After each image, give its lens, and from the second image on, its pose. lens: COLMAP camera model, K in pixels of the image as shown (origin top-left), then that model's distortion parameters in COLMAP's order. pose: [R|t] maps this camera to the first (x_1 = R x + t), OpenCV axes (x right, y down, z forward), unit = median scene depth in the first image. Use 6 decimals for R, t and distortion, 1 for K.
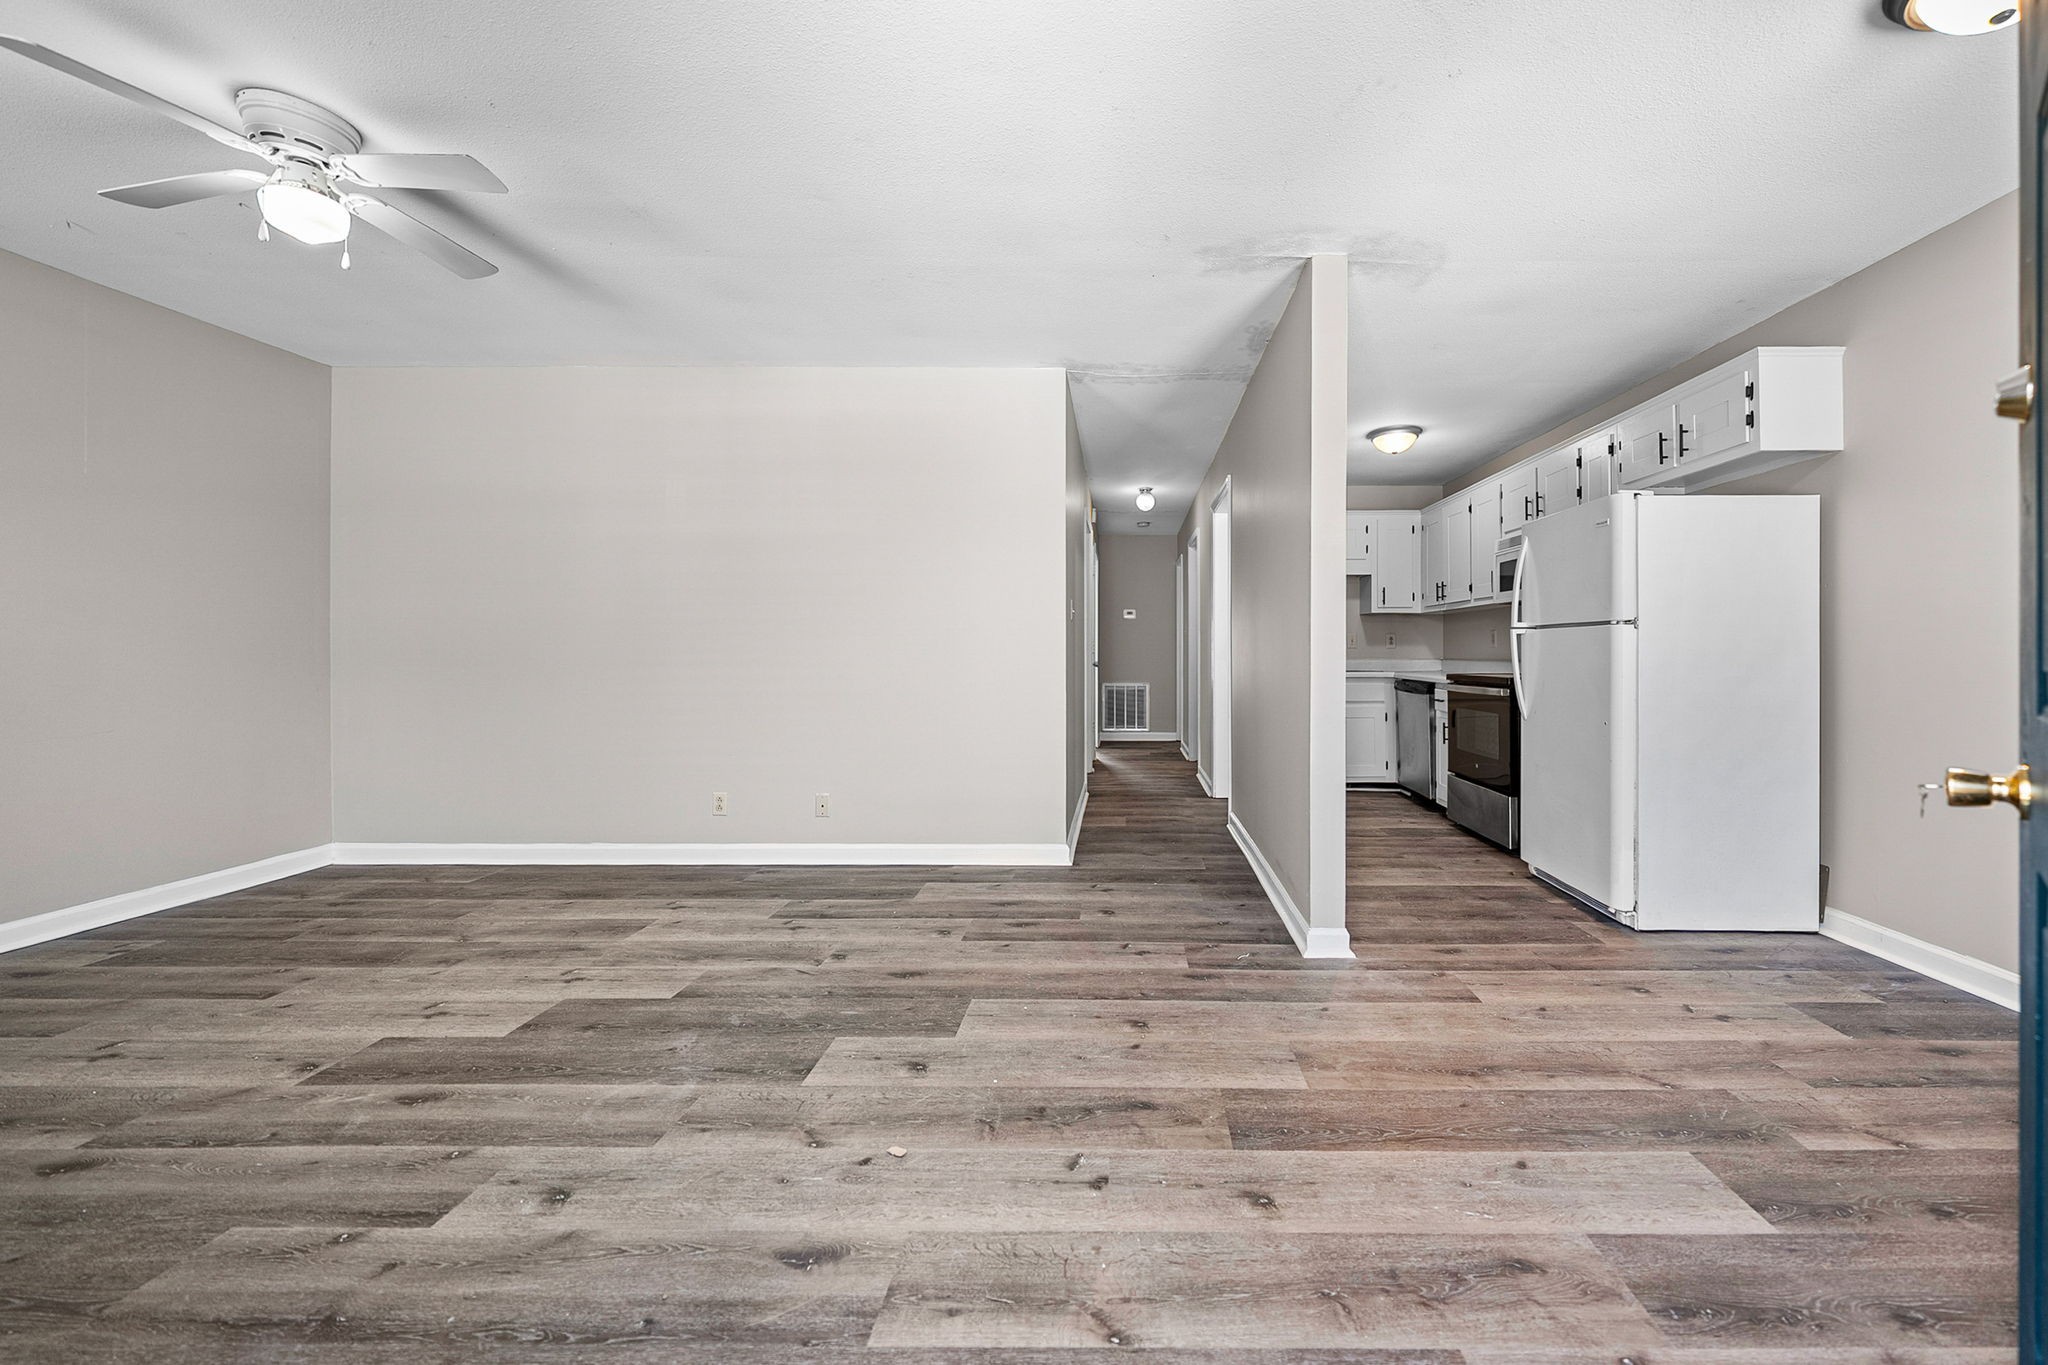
lens RADIAL K [[762.6, 0, 1126.3], [0, 762.6, 651.9], [0, 0, 1]] dist [-0.002965, -0.000003]
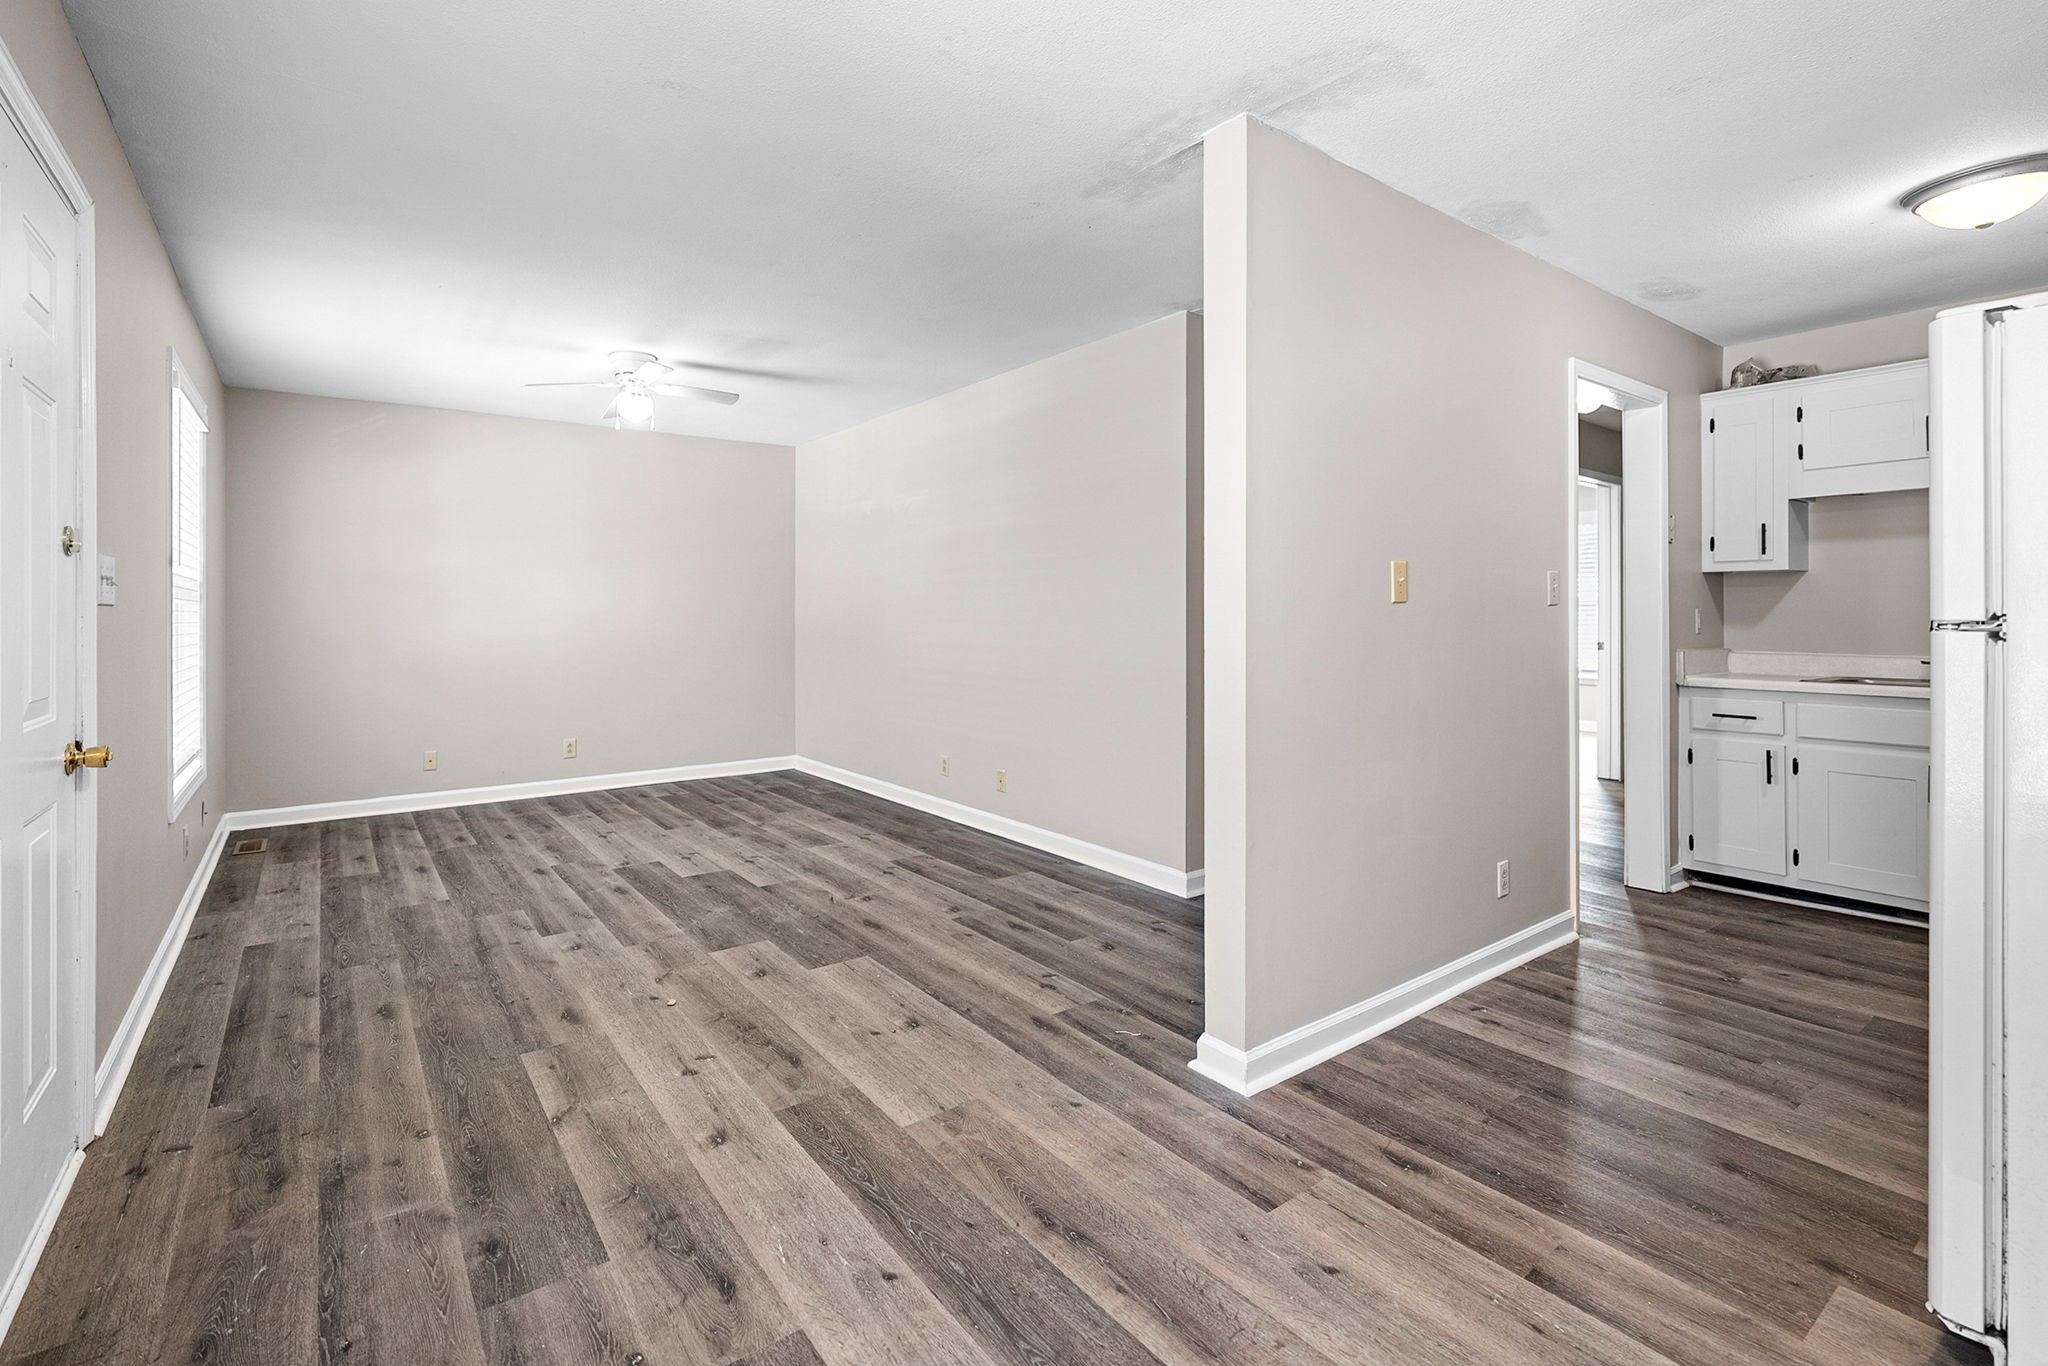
lens RADIAL K [[887.7, 0, 884.1], [0, 887.7, 610.5], [0, 0, 1]] dist [-0.000125, -0.000503]
pose [[0.532318, -0.003960, -0.846535, 1.130048], [0.003730, 0.999990, -0.002332, -0.074955], [0.846536, -0.001916, 0.532328, 0.367654]]
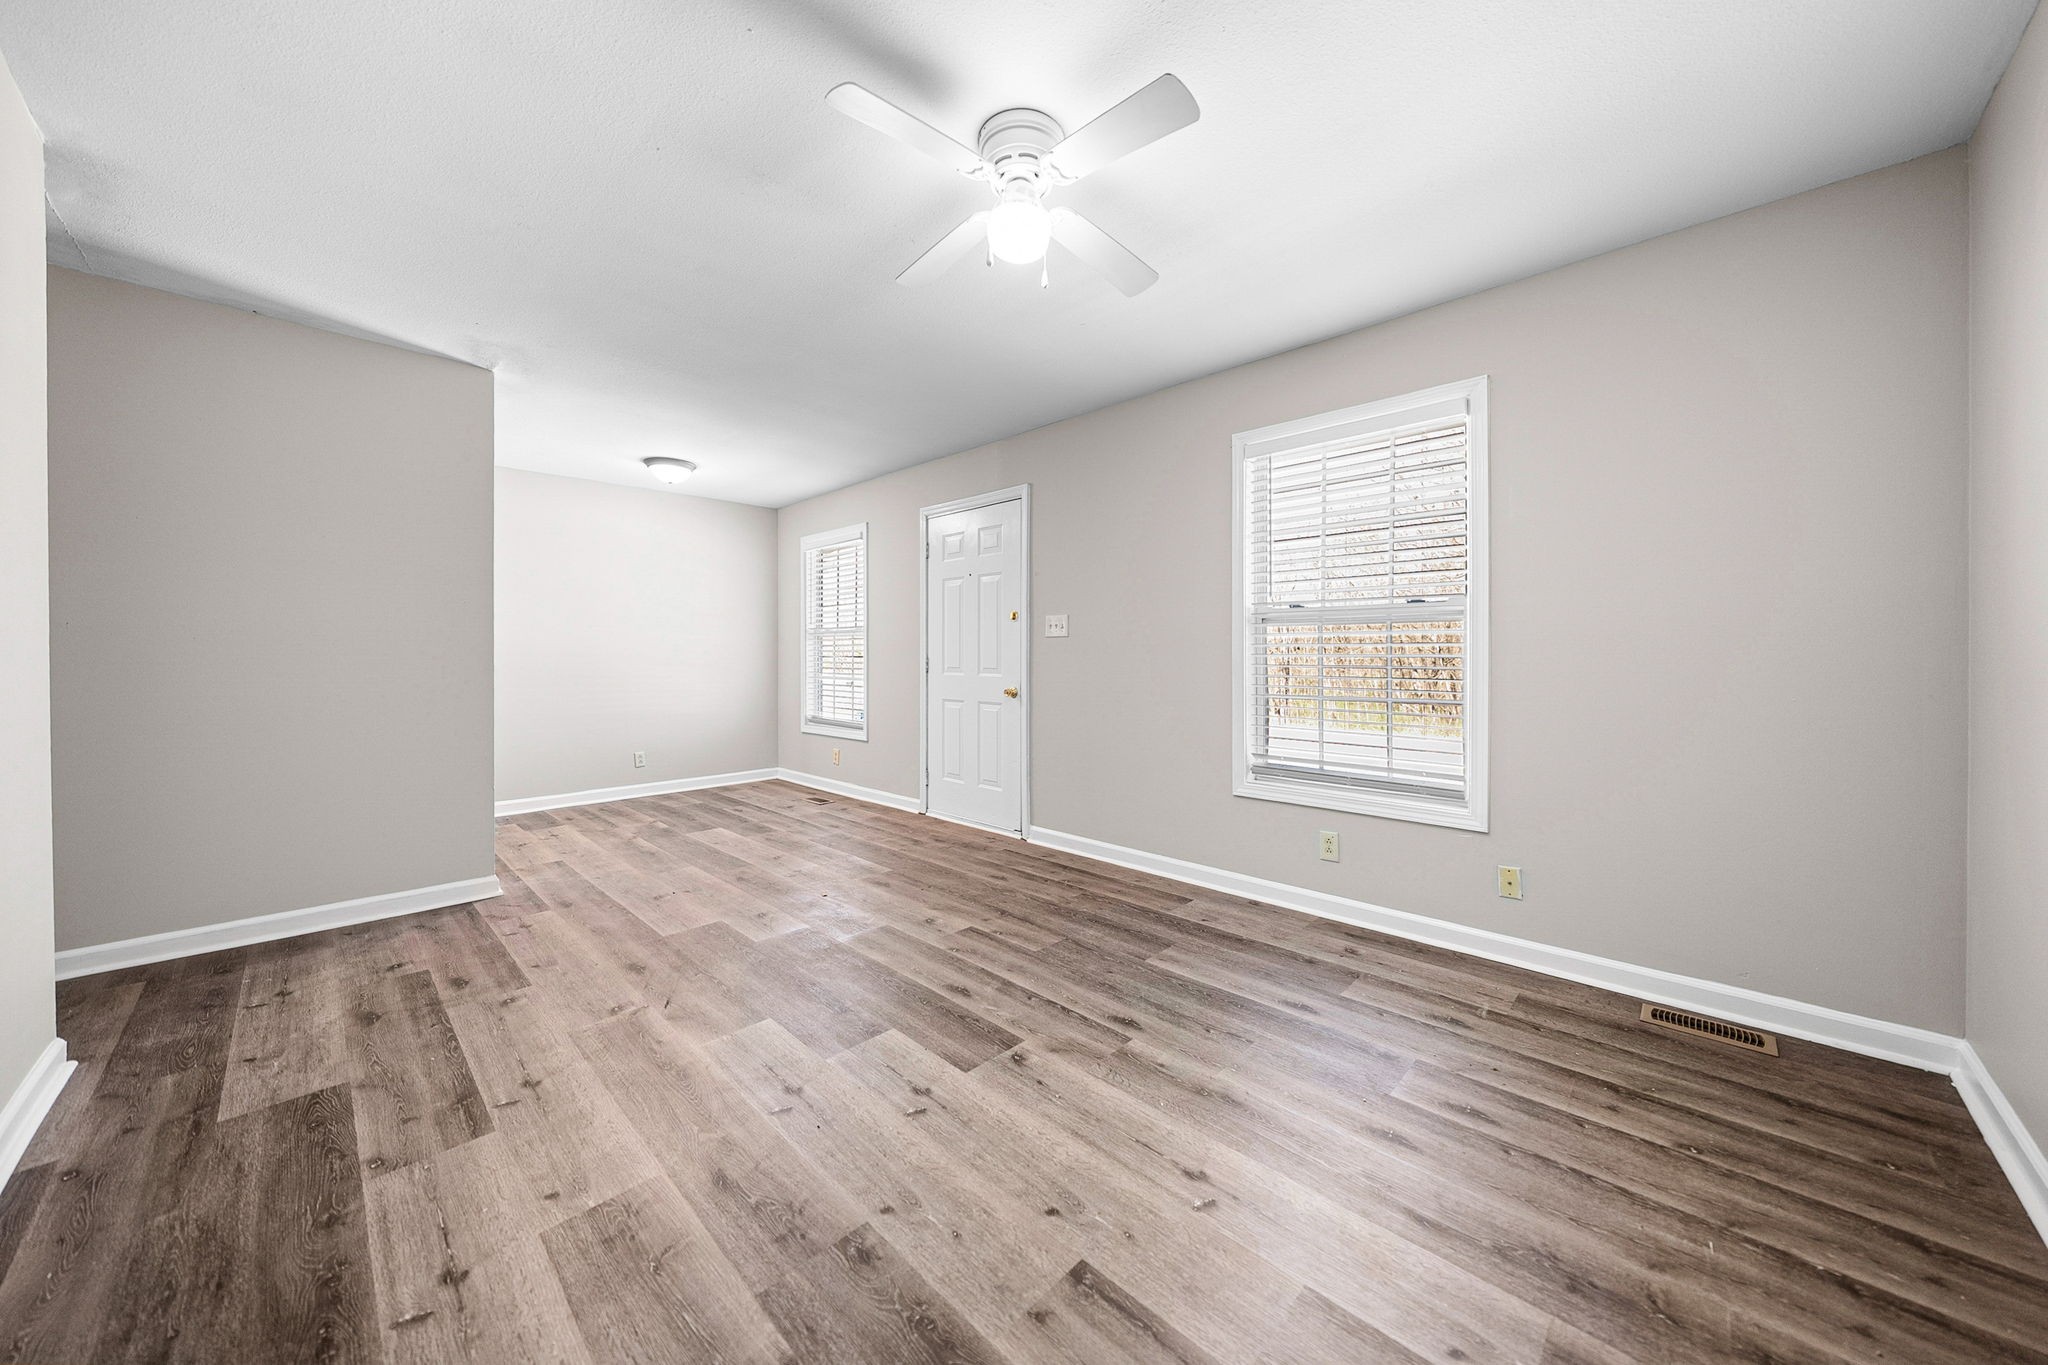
lens RADIAL K [[700.2, 0, 1023.2], [0, 700.2, 664.3], [0, 0, 1]] dist [-0.000610, 0.000020]
pose [[-0.715463, -0.008752, 0.698596, -1.768950], [0.000482, 0.999915, 0.013021, -0.033288], [-0.698651, 0.009653, -0.715398, 1.698105]]
